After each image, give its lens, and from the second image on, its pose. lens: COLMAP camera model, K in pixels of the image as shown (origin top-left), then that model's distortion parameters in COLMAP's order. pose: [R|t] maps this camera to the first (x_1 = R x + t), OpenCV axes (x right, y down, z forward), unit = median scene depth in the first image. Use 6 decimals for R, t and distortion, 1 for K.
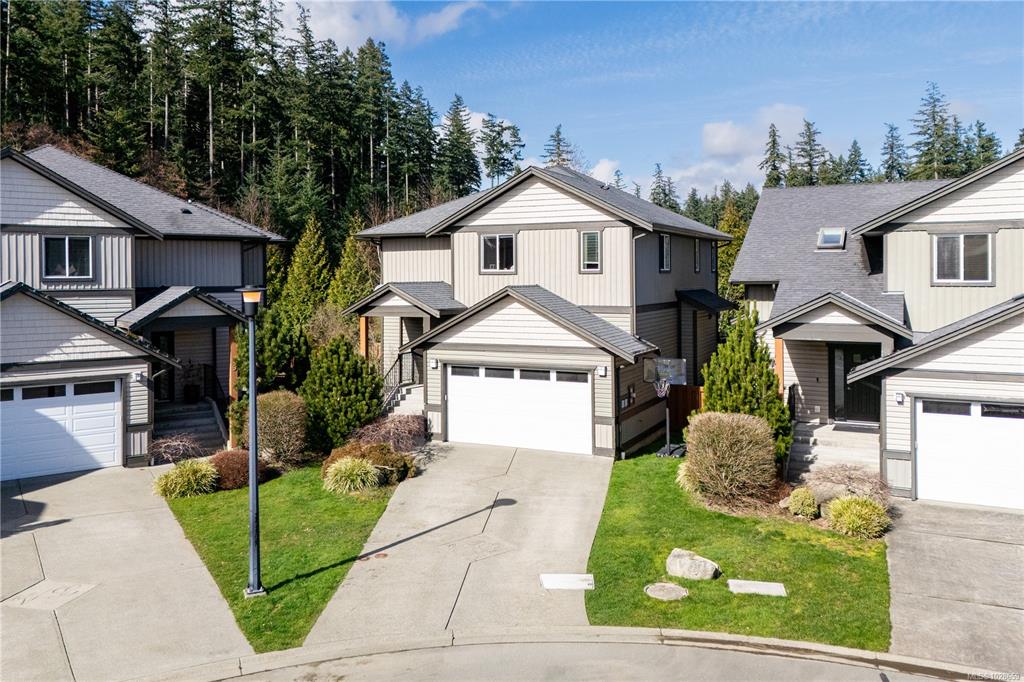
lens RADIAL K [[804.0, 0, 511.3], [0, 804.0, 278.4], [0, 0, 1]] dist [0.050923, -0.012144]
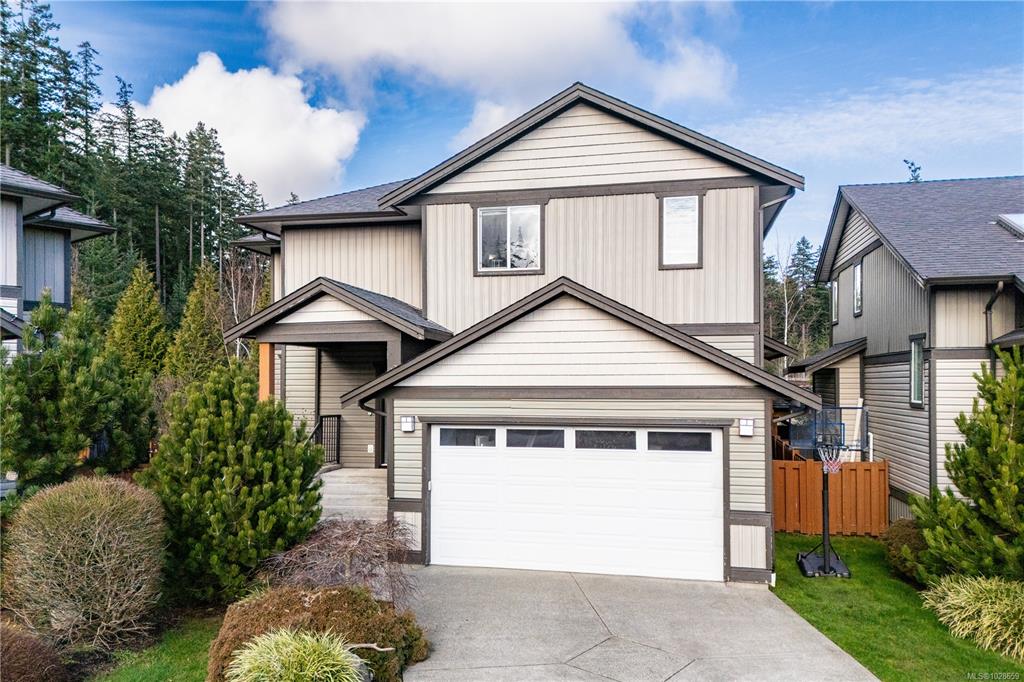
lens RADIAL K [[730.8, 0, 511.7], [0, 730.8, 378.6], [0, 0, 1]] dist [0.034736, -0.008428]
pose [[0.971764, 0.010102, 0.235737, -0.156010], [-0.007753, 0.999911, -0.010889, 0.085261], [-0.235826, 0.008754, 0.971756, 0.534815]]
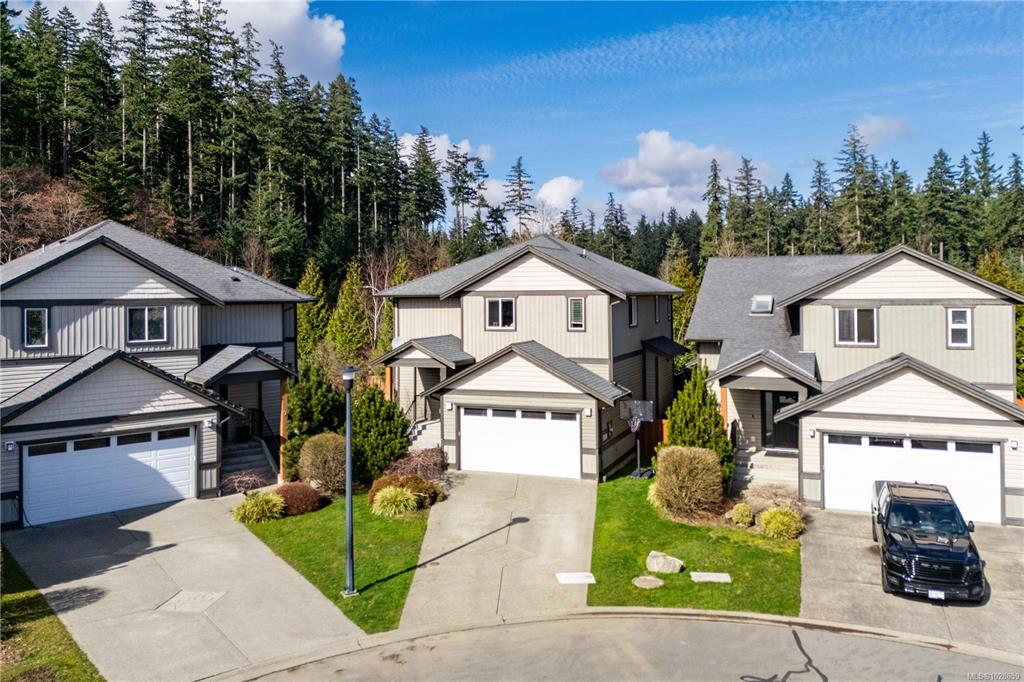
lens RADIAL K [[772.1, 0, 537.7], [0, 772.1, 284.2], [0, 0, 1]] dist [0.057638, -0.007282]
pose [[0.996133, -0.001110, 0.087849, -0.070383], [0.002414, 0.999889, -0.014730, -0.066523], [-0.087822, 0.014885, 0.996025, -0.201199]]
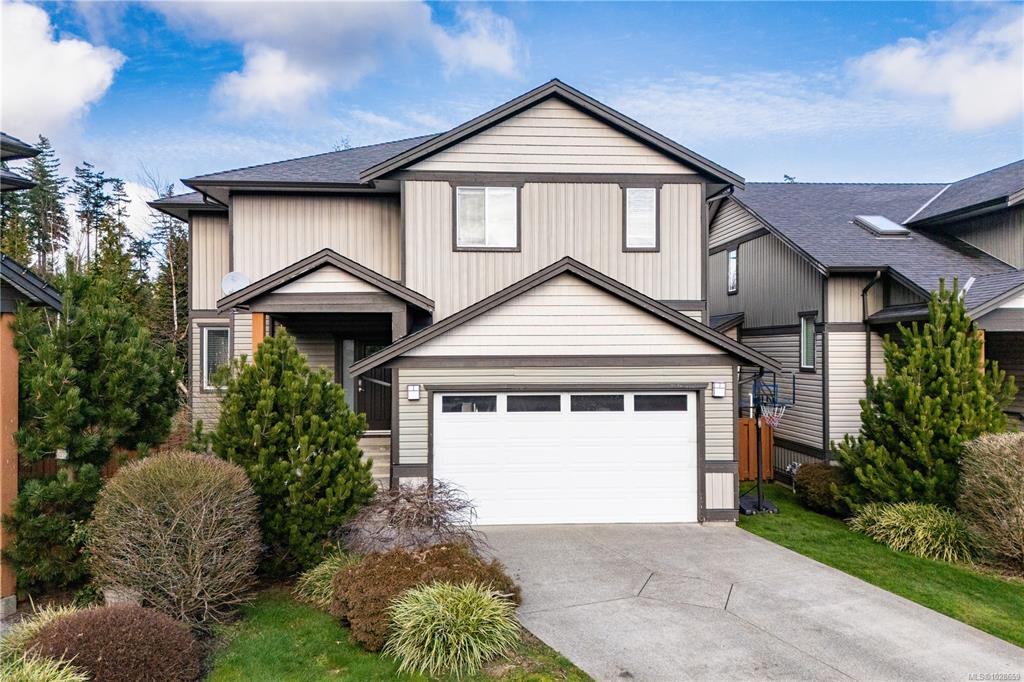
lens RADIAL K [[737.2, 0, 497.9], [0, 737.2, 341.9], [0, 0, 1]] dist [0.038081, -0.000751]
pose [[0.870828, 0.011677, 0.491449, -0.324366], [-0.003128, 0.999829, -0.018213, 0.084808], [-0.491578, 0.014323, 0.870716, 0.551476]]
